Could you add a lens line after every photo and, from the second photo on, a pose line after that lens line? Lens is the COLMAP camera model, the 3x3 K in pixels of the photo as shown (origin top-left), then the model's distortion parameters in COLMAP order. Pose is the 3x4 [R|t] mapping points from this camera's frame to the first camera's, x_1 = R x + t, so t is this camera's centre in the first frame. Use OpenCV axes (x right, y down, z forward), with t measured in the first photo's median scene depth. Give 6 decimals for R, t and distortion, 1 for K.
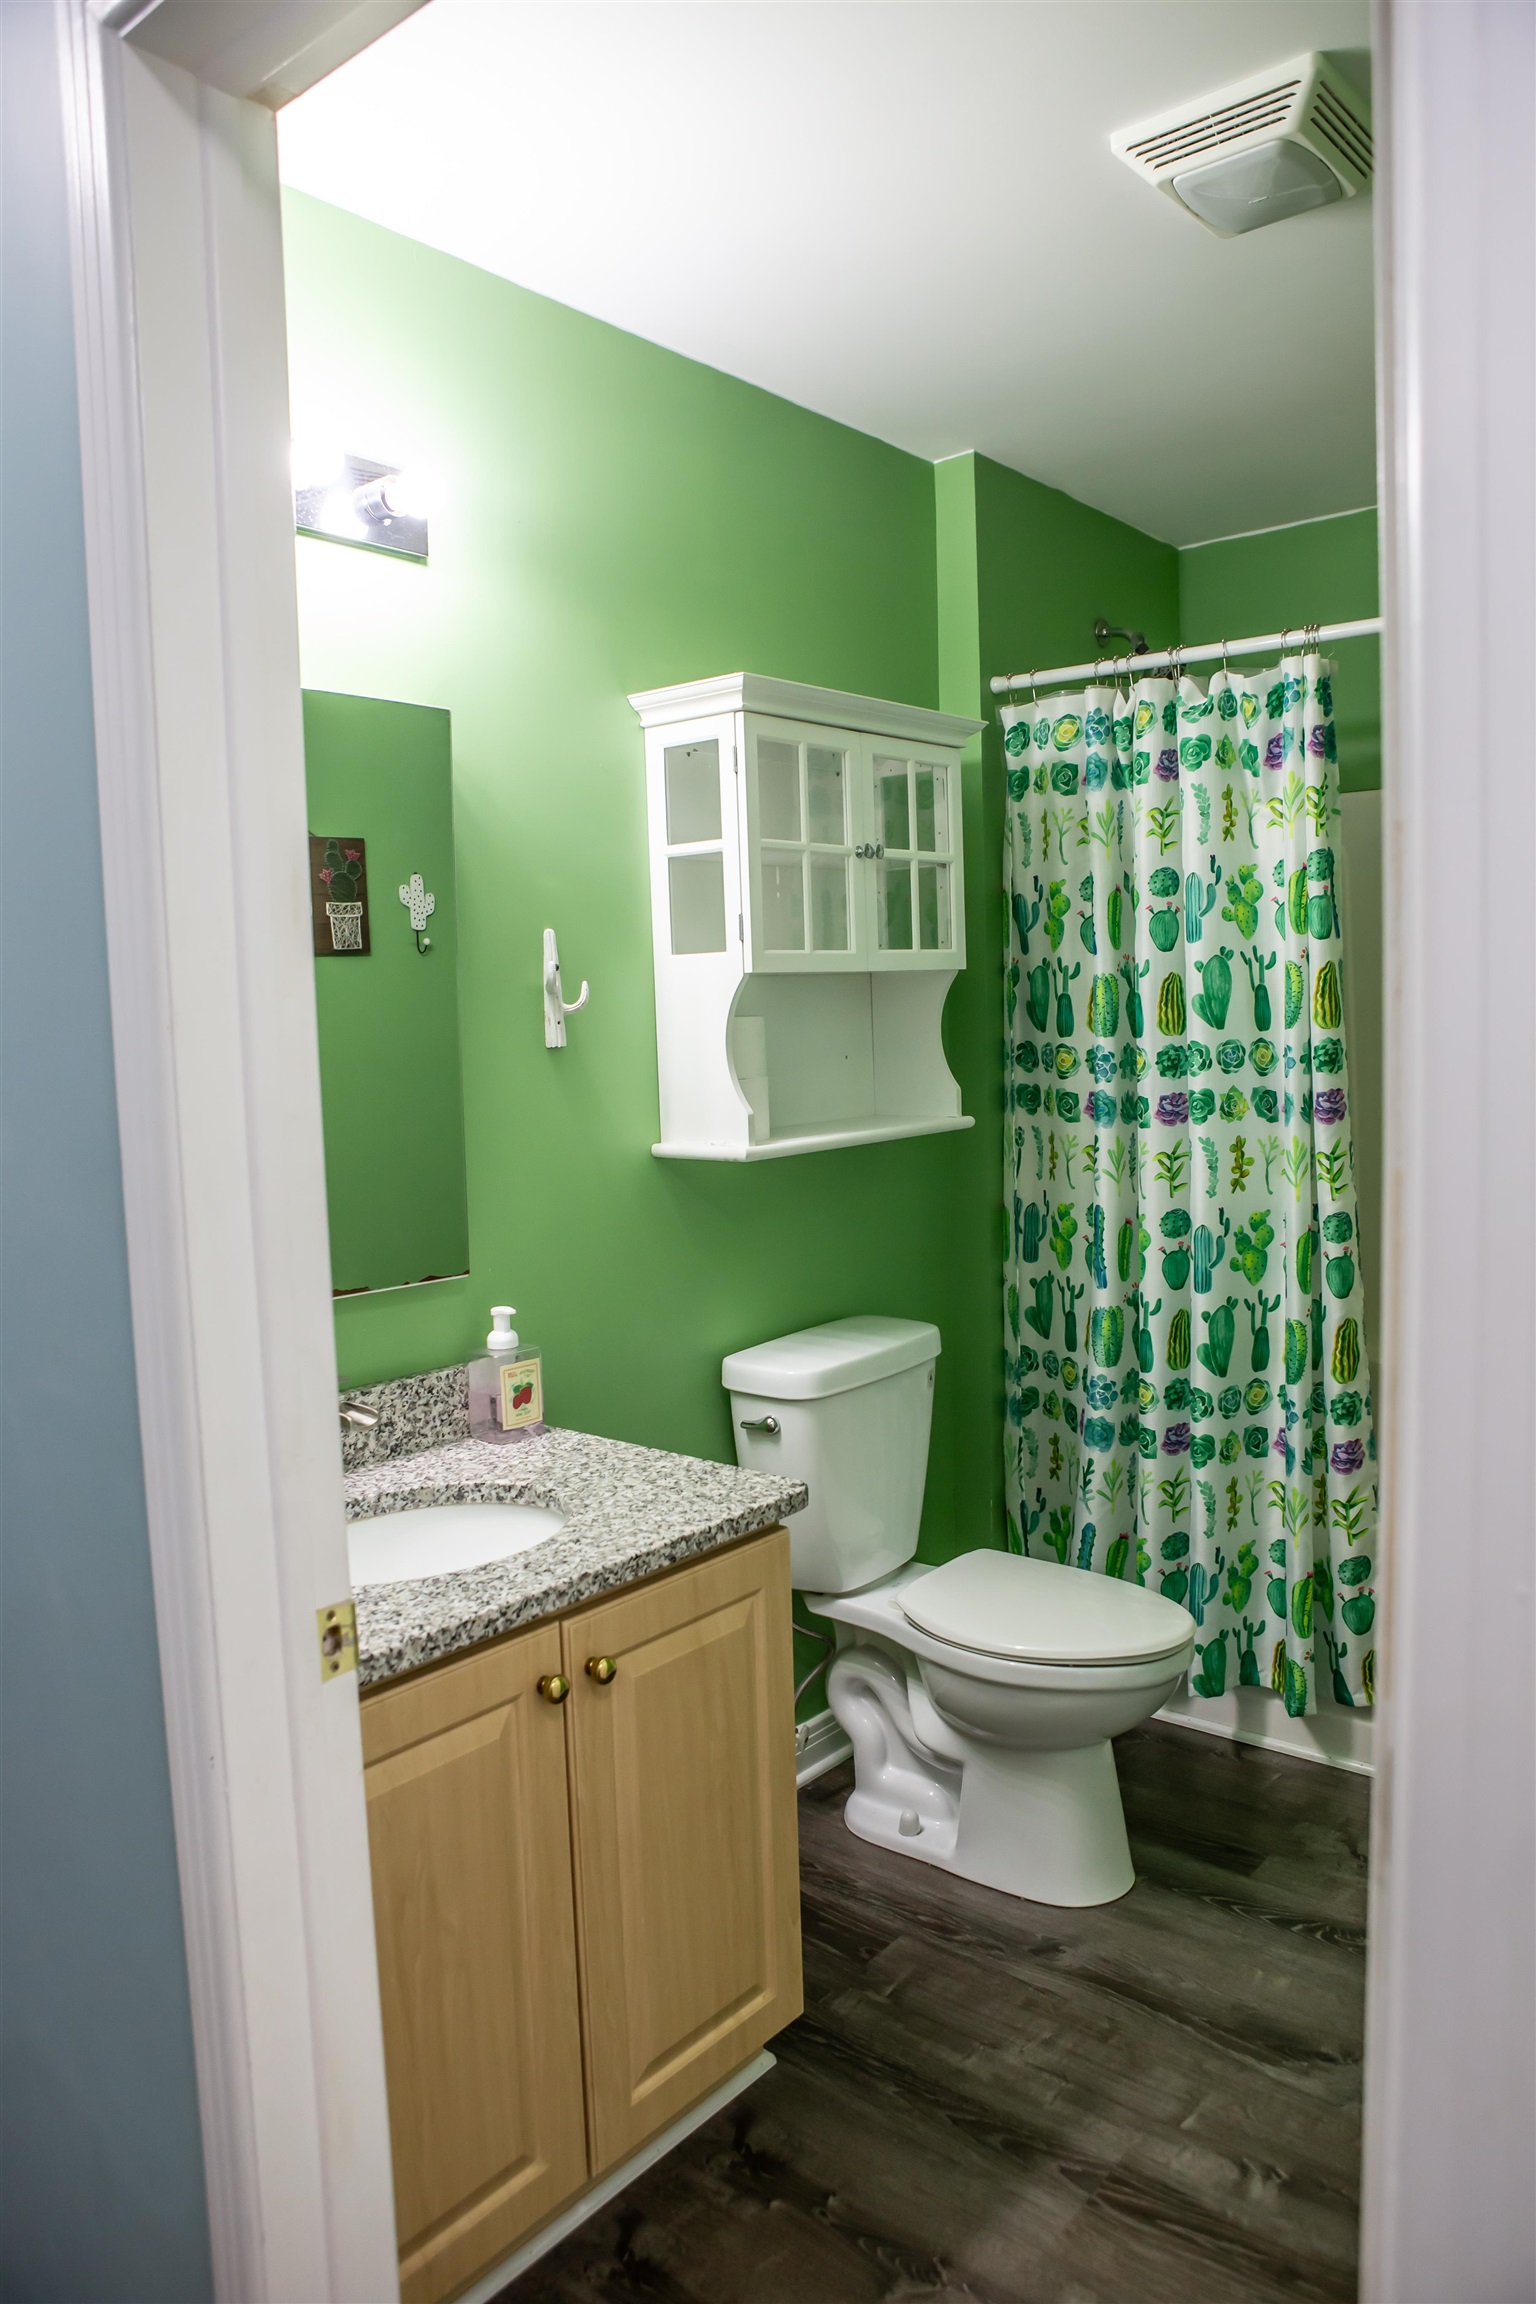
lens RADIAL K [[1580.7, 0, 773.9], [0, 1580.7, 1153.6], [0, 0, 1]] dist [-0.106100, 0.070704]
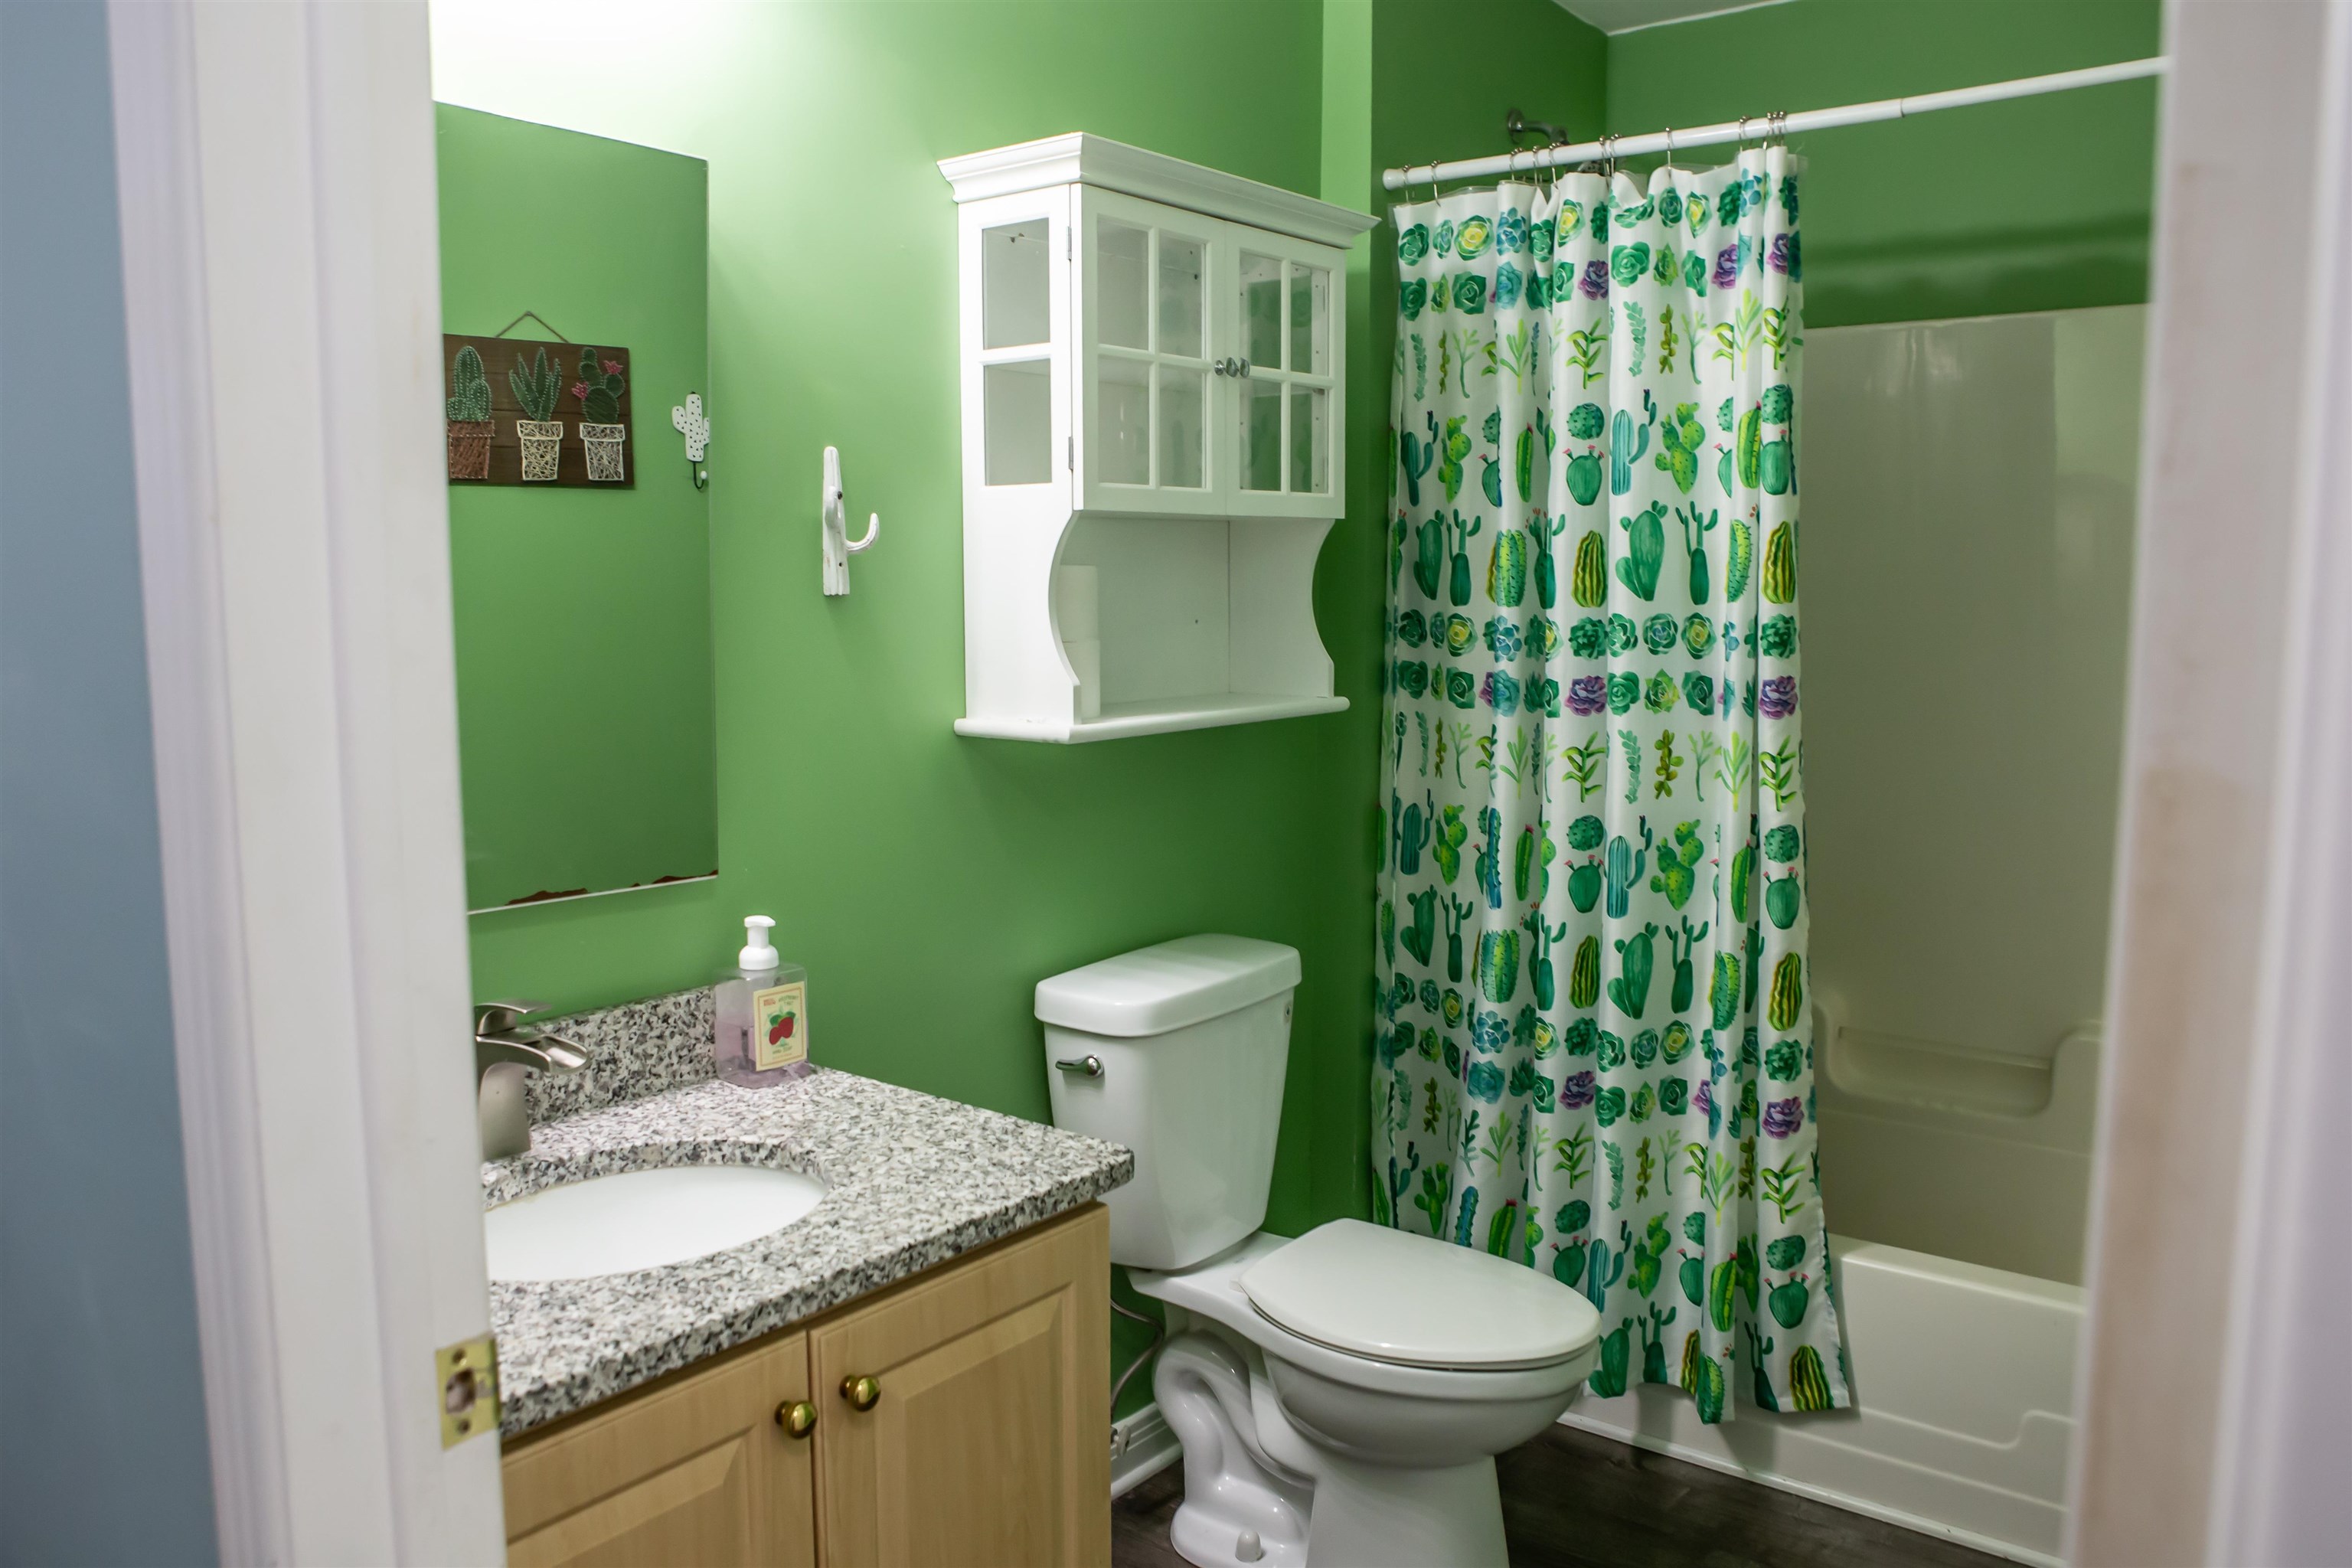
lens RADIAL K [[1613.6, 0, 1178.7], [0, 1613.6, 792.3], [0, 0, 1]] dist [-0.106100, 0.070704]
pose [[0.998948, 0.026236, 0.037613, 0.007388], [-0.027330, 0.999209, 0.028885, 0.004311], [-0.036825, -0.029882, 0.998875, 0.161866]]
